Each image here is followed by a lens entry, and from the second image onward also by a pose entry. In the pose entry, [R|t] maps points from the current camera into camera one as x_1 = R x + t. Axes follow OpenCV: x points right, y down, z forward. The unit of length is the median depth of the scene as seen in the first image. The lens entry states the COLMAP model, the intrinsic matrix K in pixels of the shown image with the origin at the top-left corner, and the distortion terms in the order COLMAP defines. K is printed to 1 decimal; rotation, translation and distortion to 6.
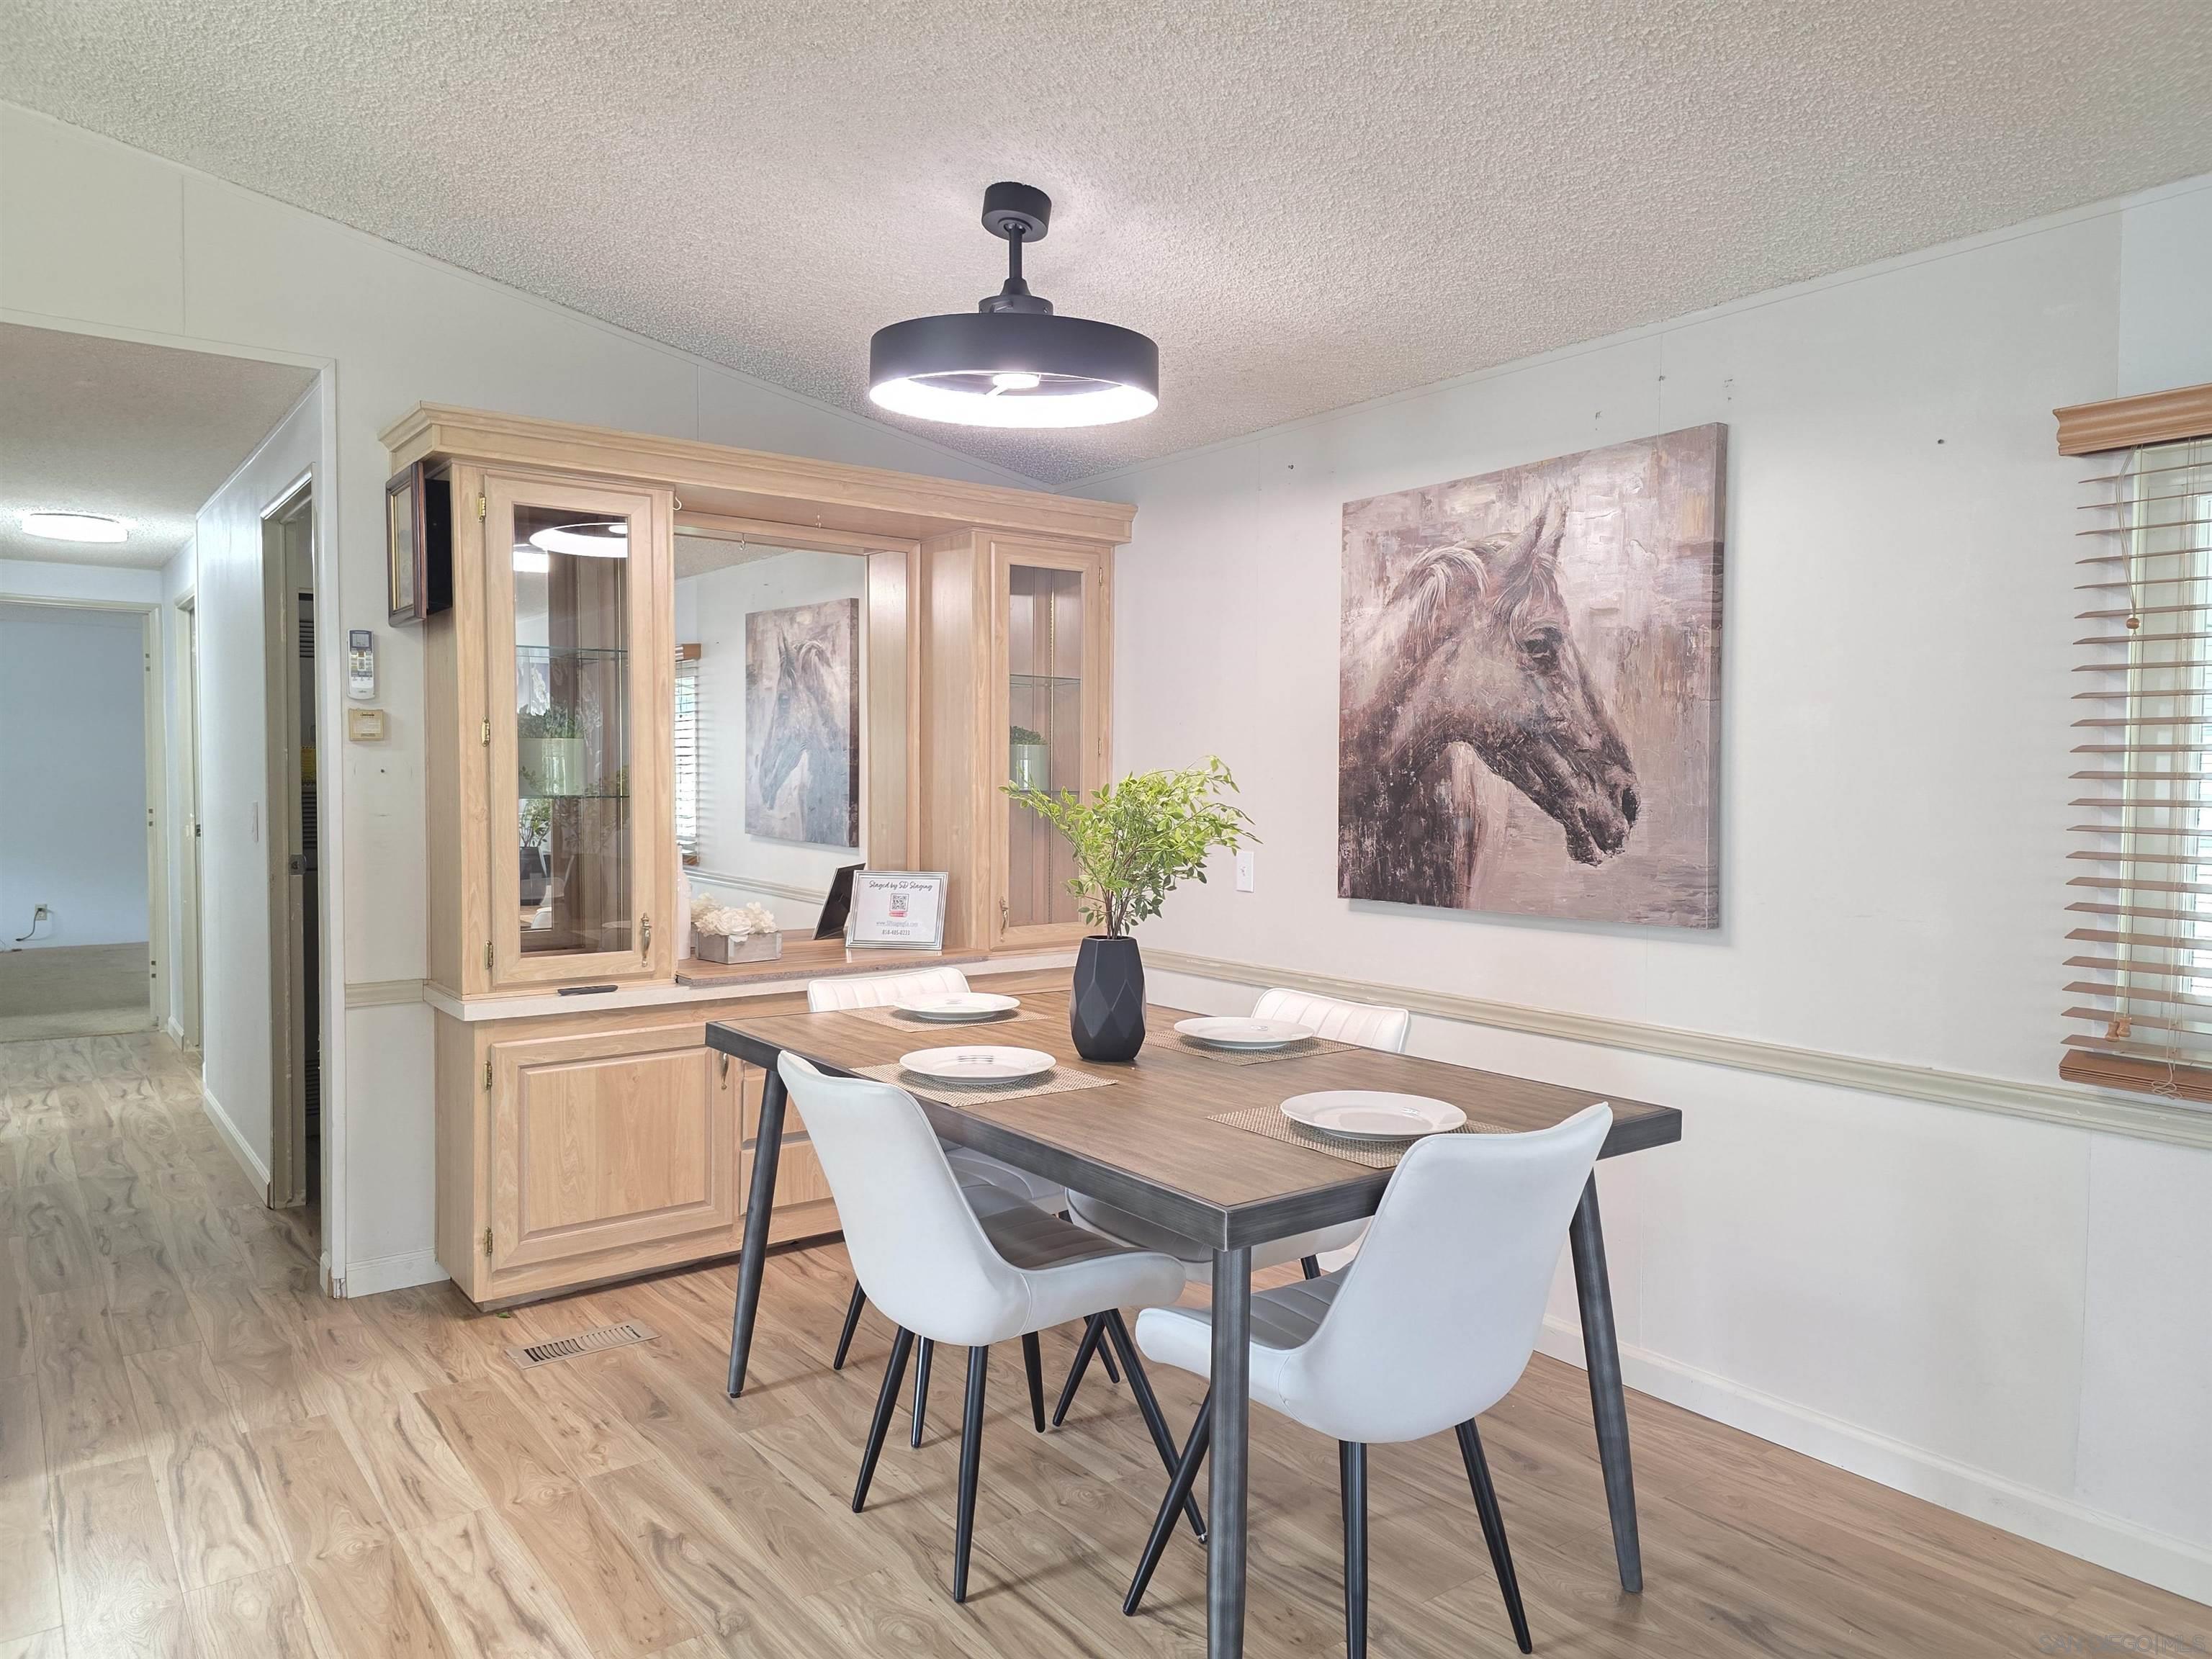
lens RADIAL K [[1476.0, 0, 1088.6], [0, 1476.0, 828.4], [0, 0, 1]] dist [0.057729, -0.048591]
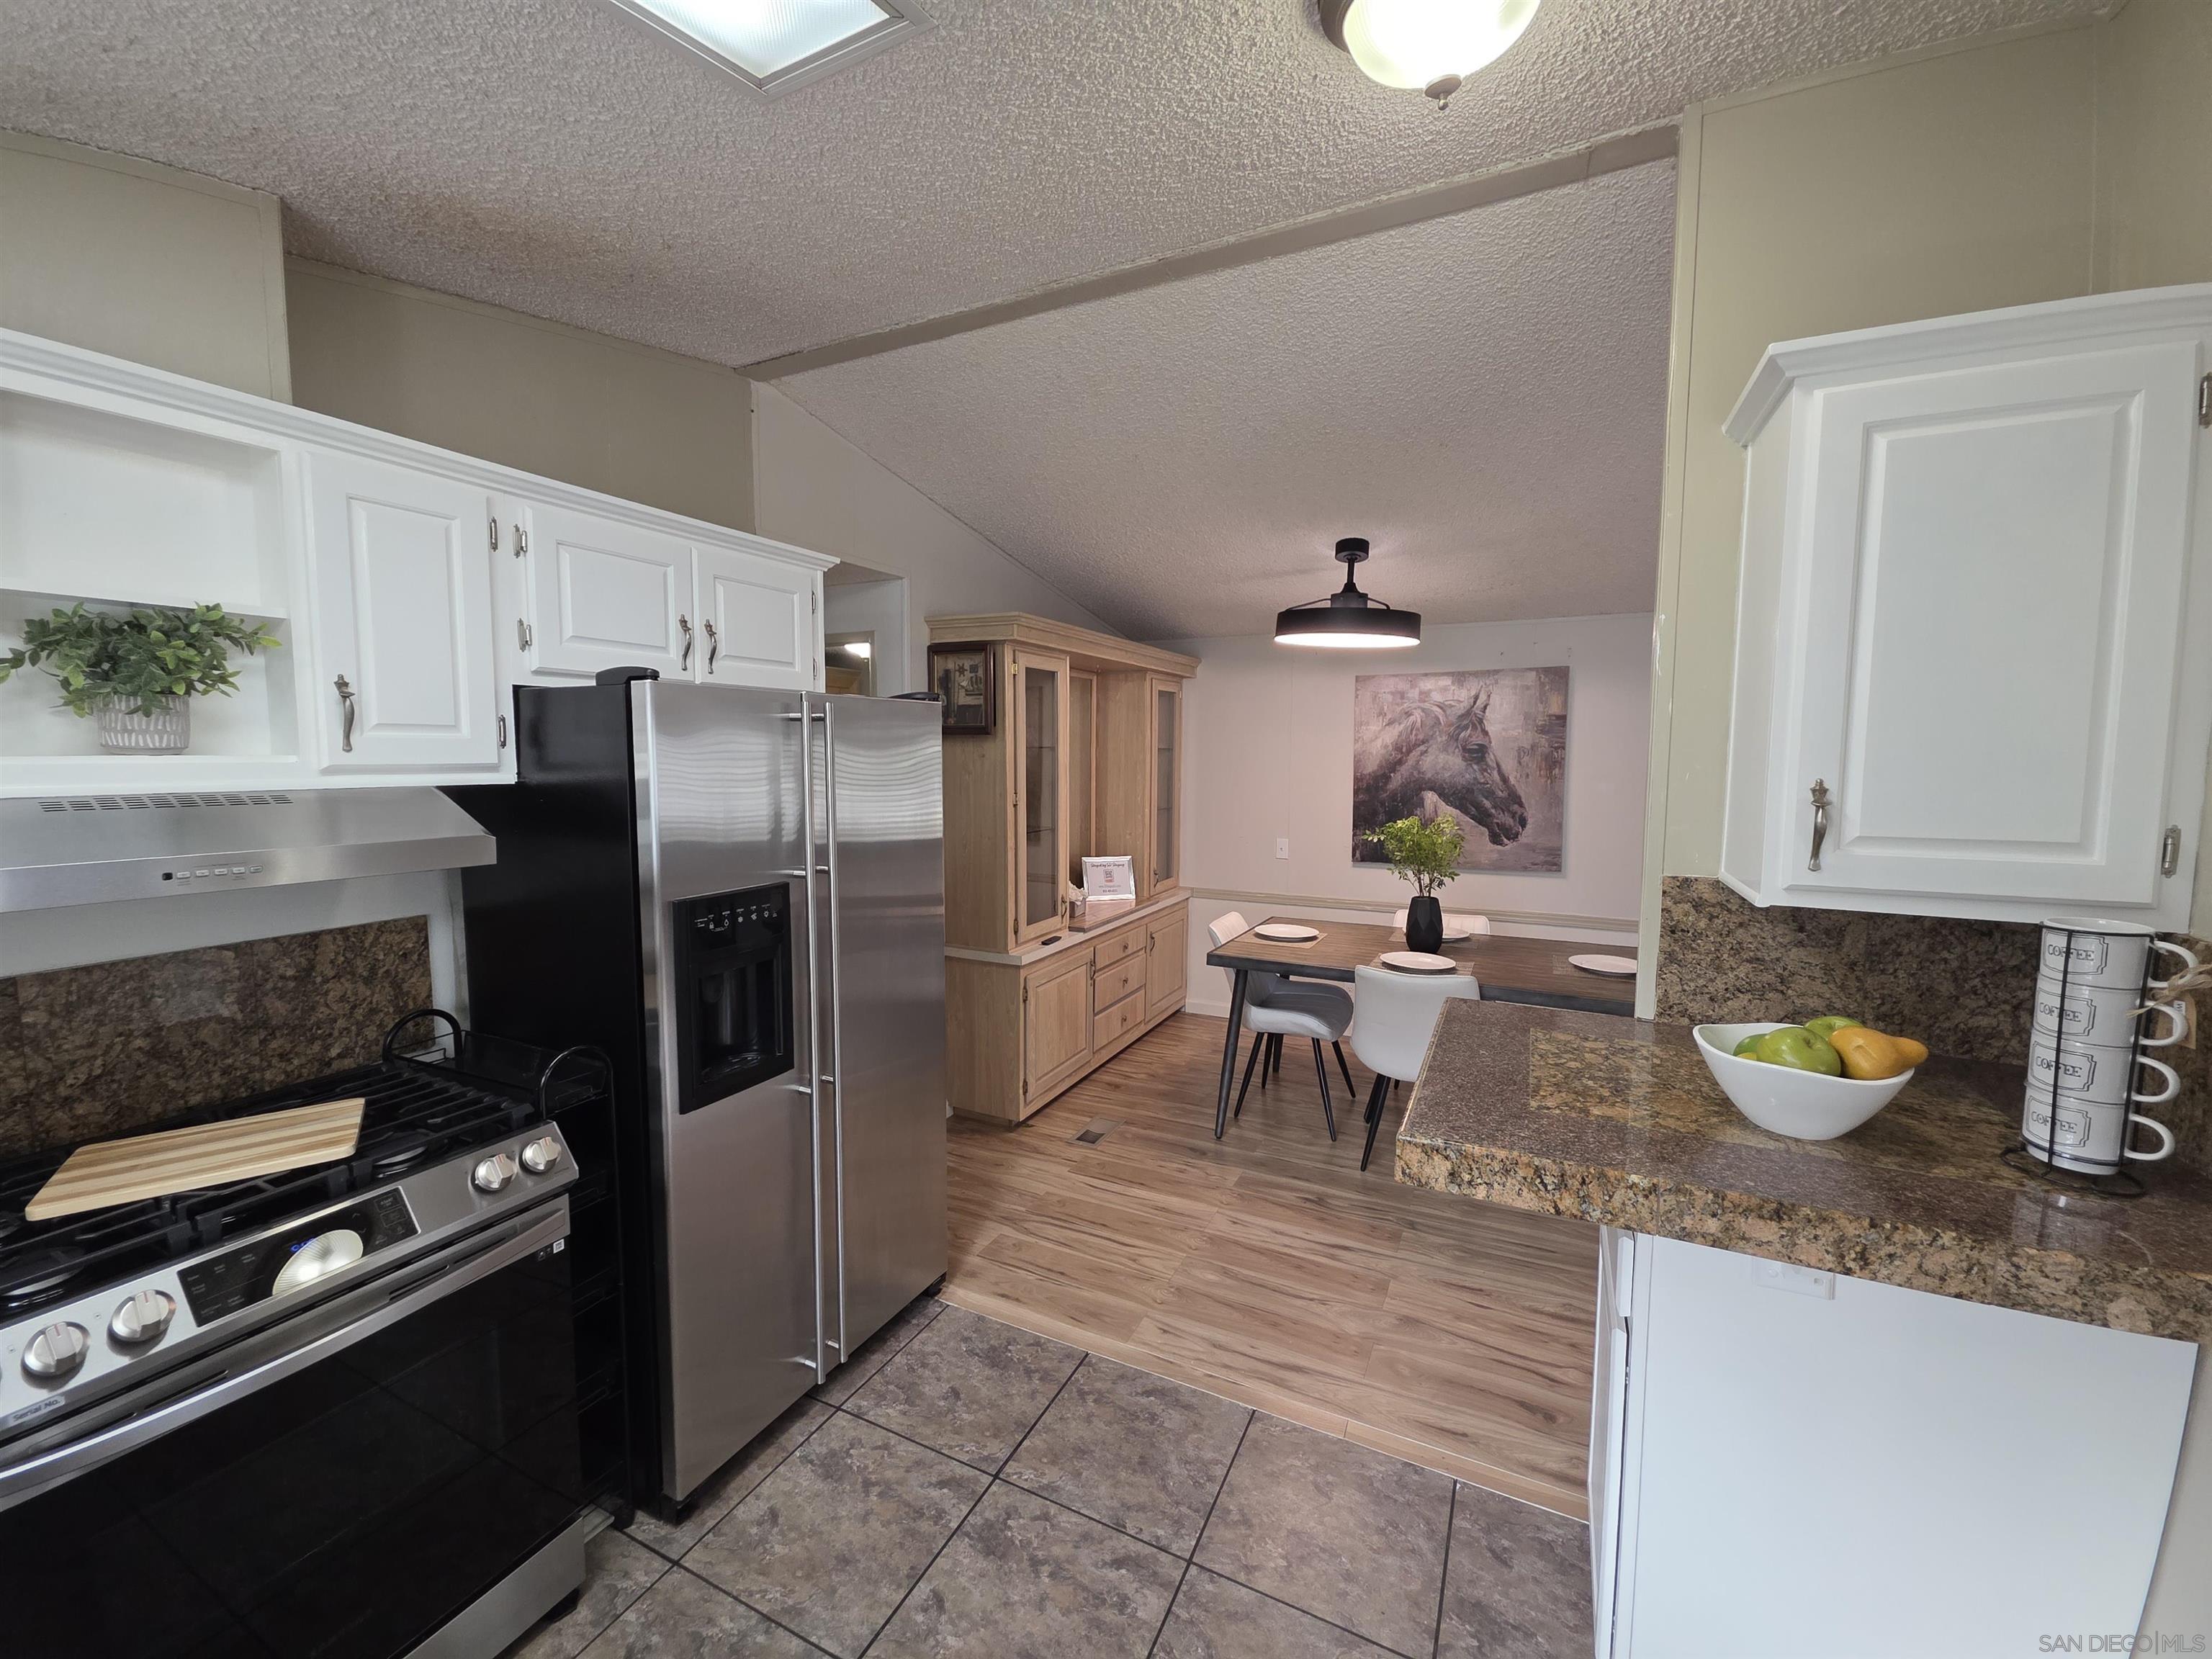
lens RADIAL K [[878.8, 0, 1102.7], [0, 878.8, 824.4], [0, 0, 1]] dist [0.012879, -0.008233]
pose [[0.889520, -0.041823, 0.454979, -0.832079], [0.018410, 0.998274, 0.055772, -0.096300], [-0.456526, -0.041234, 0.888754, 0.047179]]
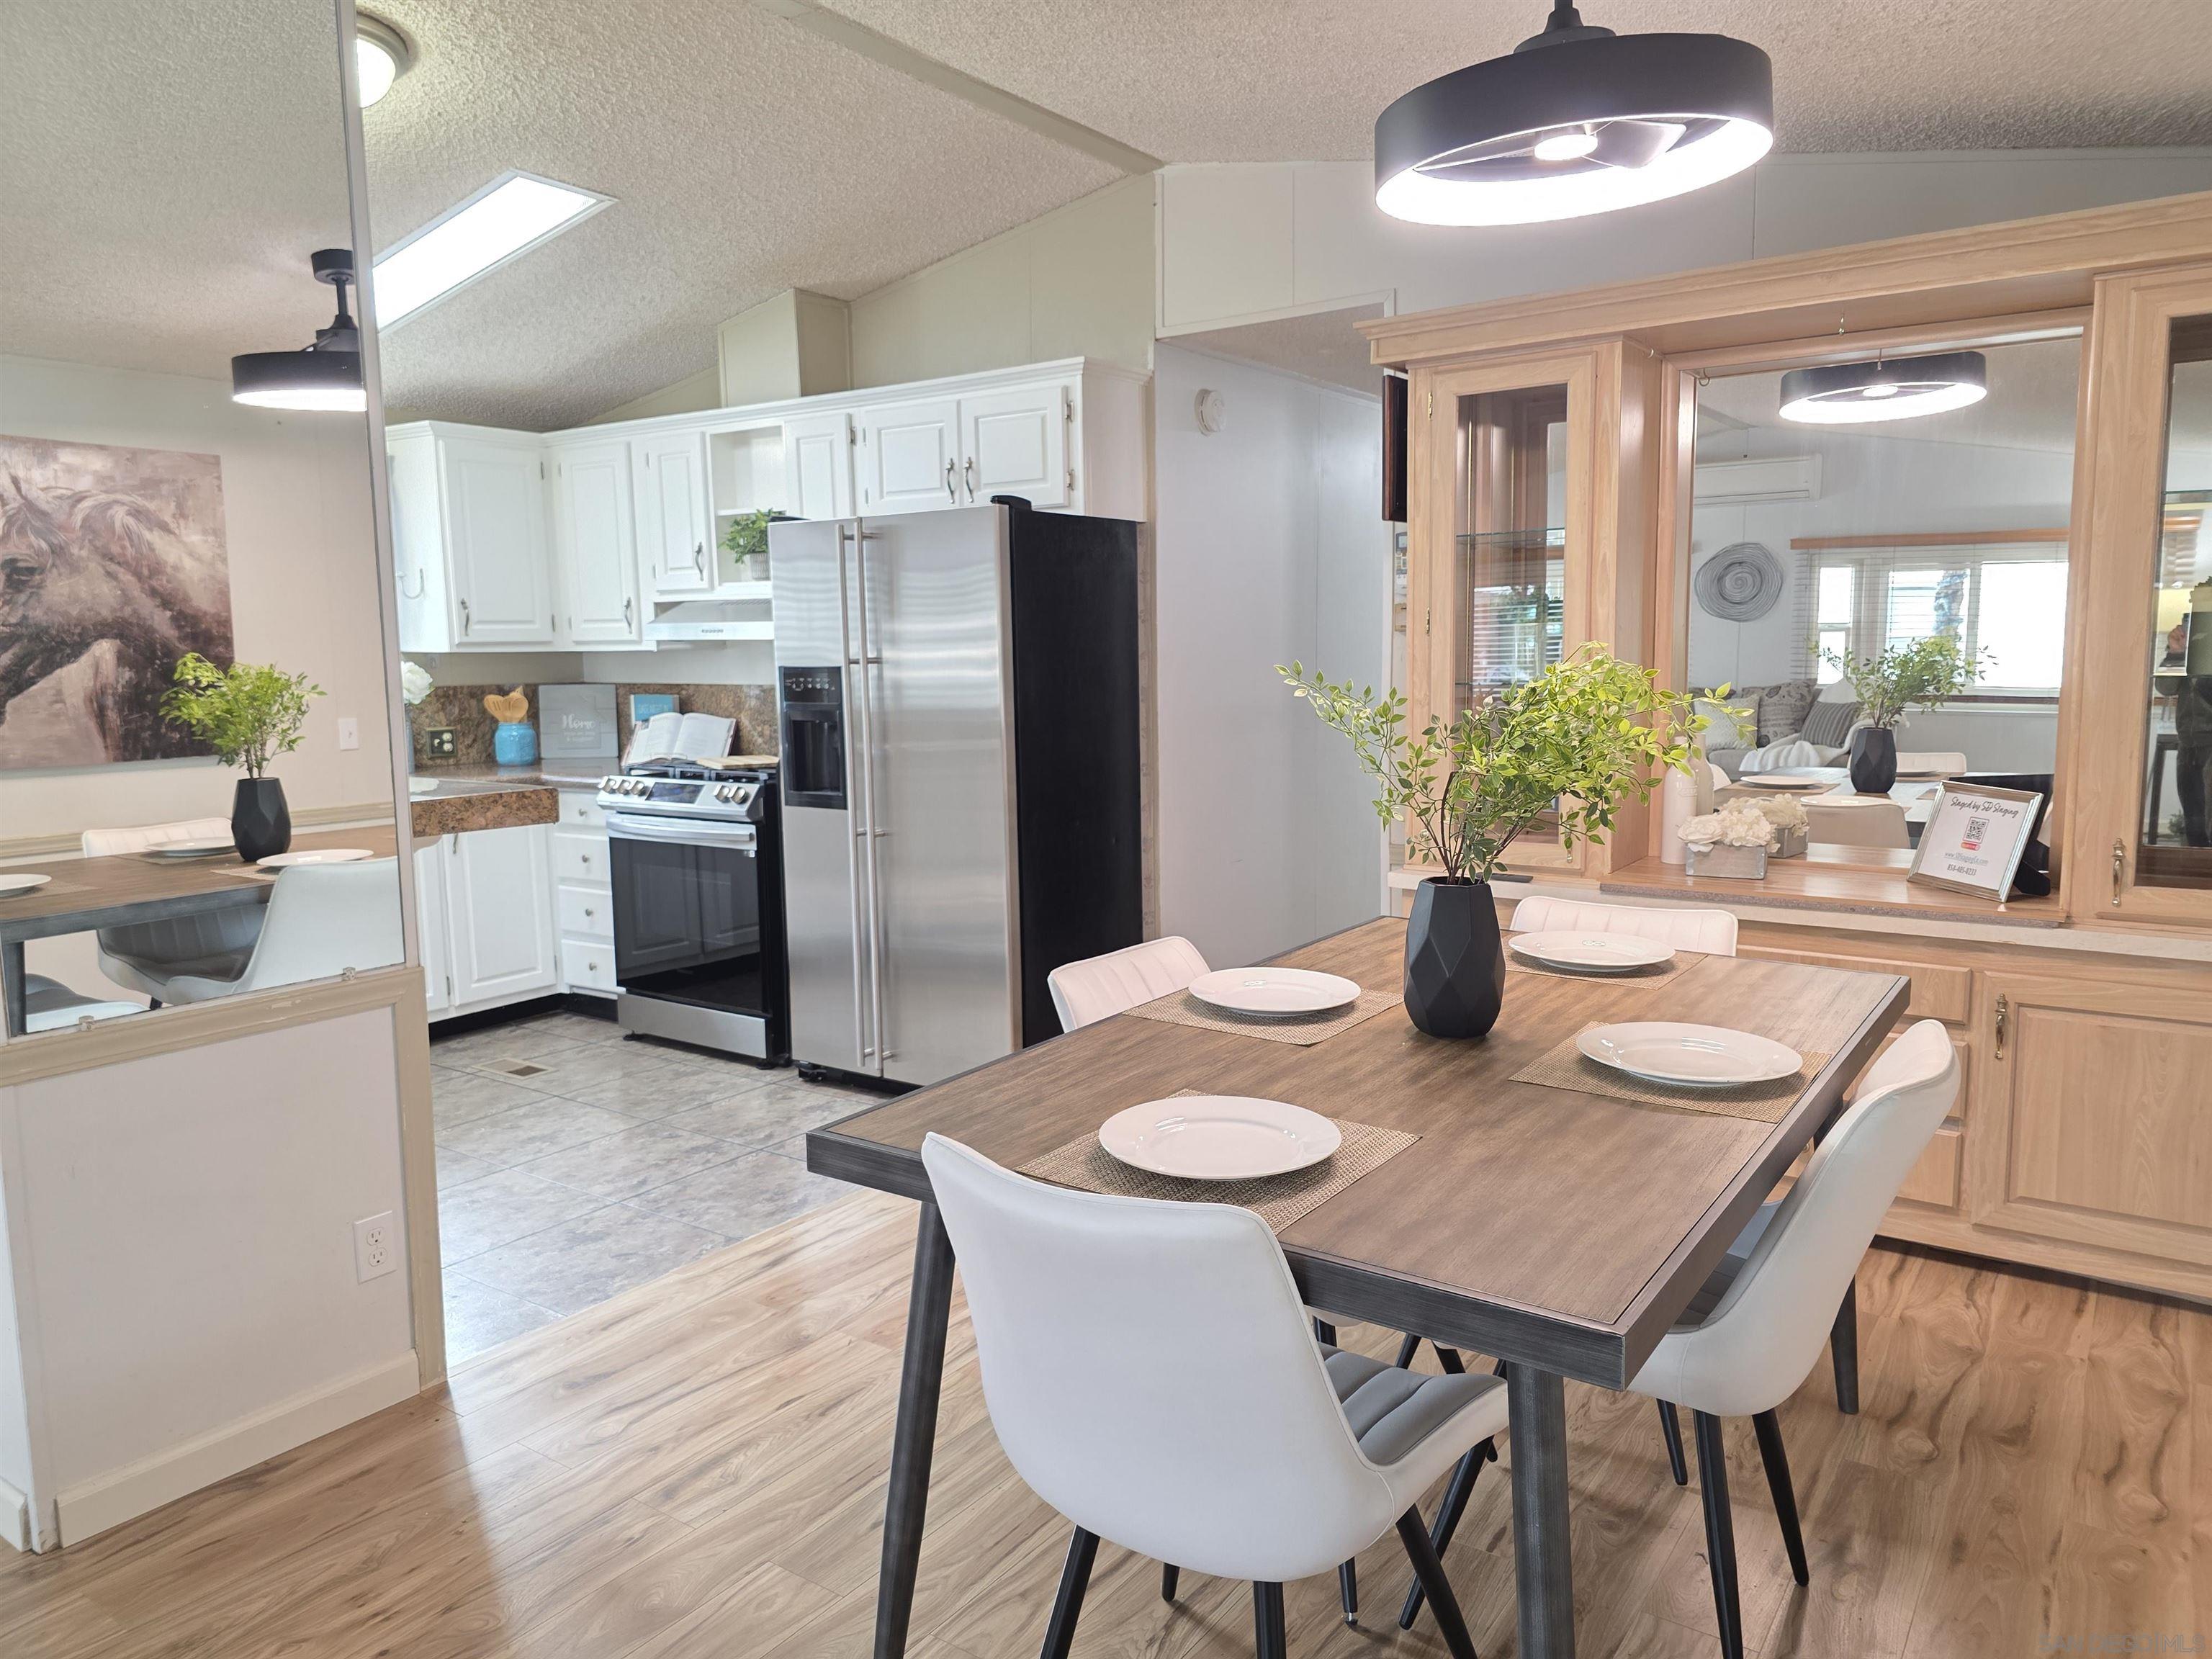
lens RADIAL K [[1476.0, 0, 1118.9], [0, 1476.0, 834.6], [0, 0, 1]] dist [0.057729, -0.048591]
pose [[0.322793, 0.109607, -0.940102, 0.574559], [-0.018880, 0.993820, 0.109388, -0.027470], [0.946281, -0.017560, 0.322867, 0.475500]]
